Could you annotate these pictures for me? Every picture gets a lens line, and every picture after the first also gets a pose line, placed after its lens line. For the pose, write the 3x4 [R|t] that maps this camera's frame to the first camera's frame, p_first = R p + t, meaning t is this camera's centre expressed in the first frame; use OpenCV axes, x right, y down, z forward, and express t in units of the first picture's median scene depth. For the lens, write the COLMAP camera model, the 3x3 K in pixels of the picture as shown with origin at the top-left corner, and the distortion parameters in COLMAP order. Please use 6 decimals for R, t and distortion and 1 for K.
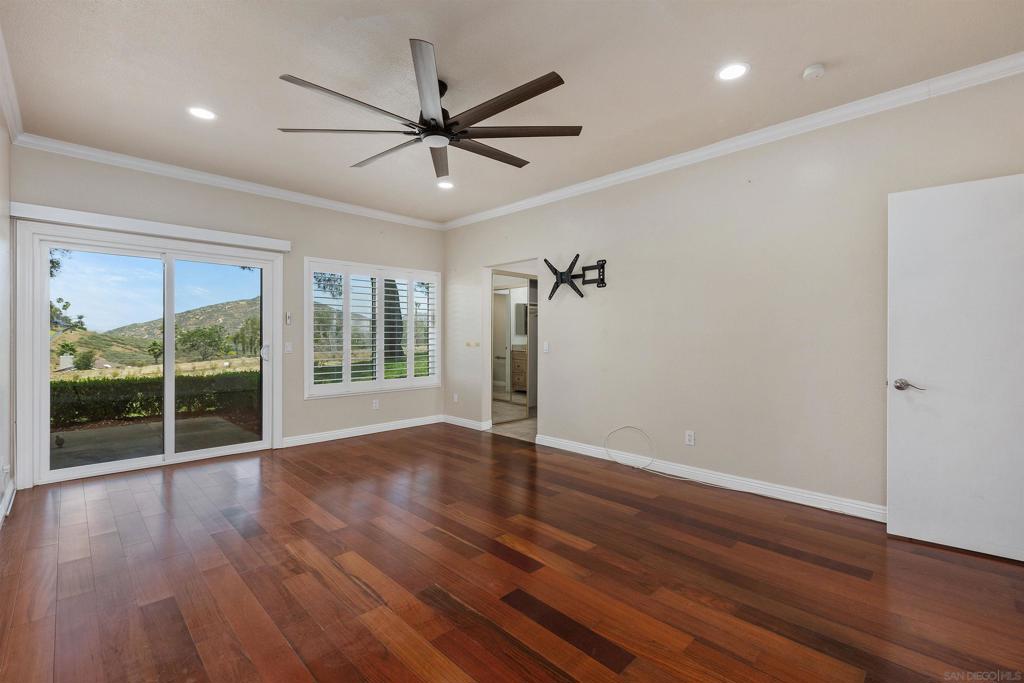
lens RADIAL K [[450.1, 0, 513.1], [0, 450.1, 337.4], [0, 0, 1]] dist [-0.001045, -0.000124]
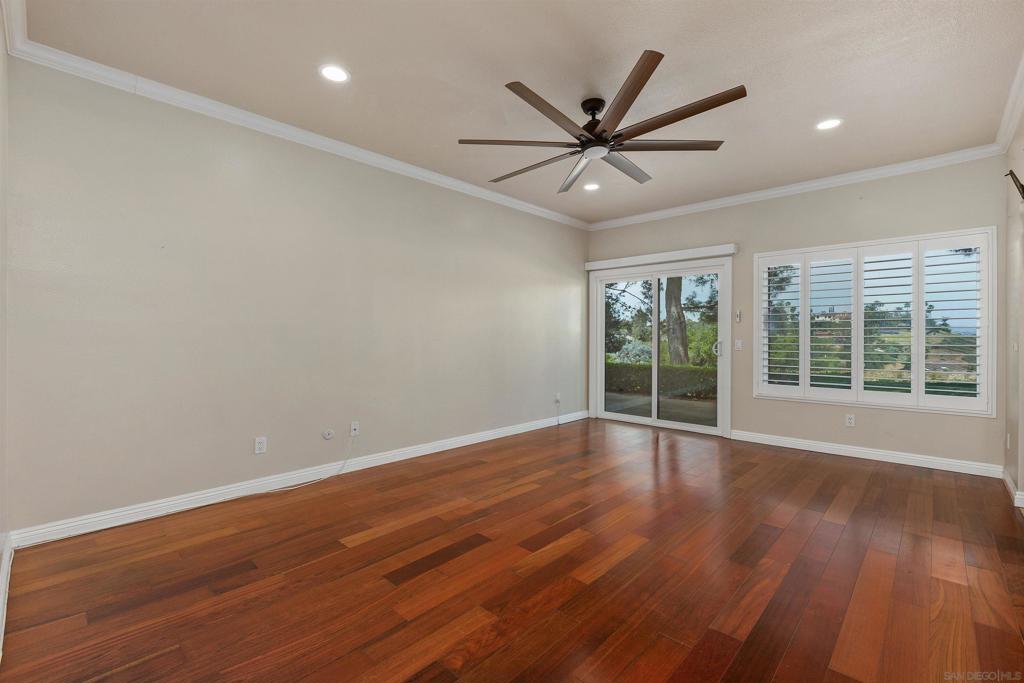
lens RADIAL K [[450.1, 0, 512.7], [0, 450.1, 339.4], [0, 0, 1]] dist [-0.001045, -0.000124]
pose [[0.028253, 0.003472, -0.999595, 0.621771], [-0.004384, 0.999985, 0.003350, 0.010452], [0.999591, 0.004288, 0.028268, 0.524246]]
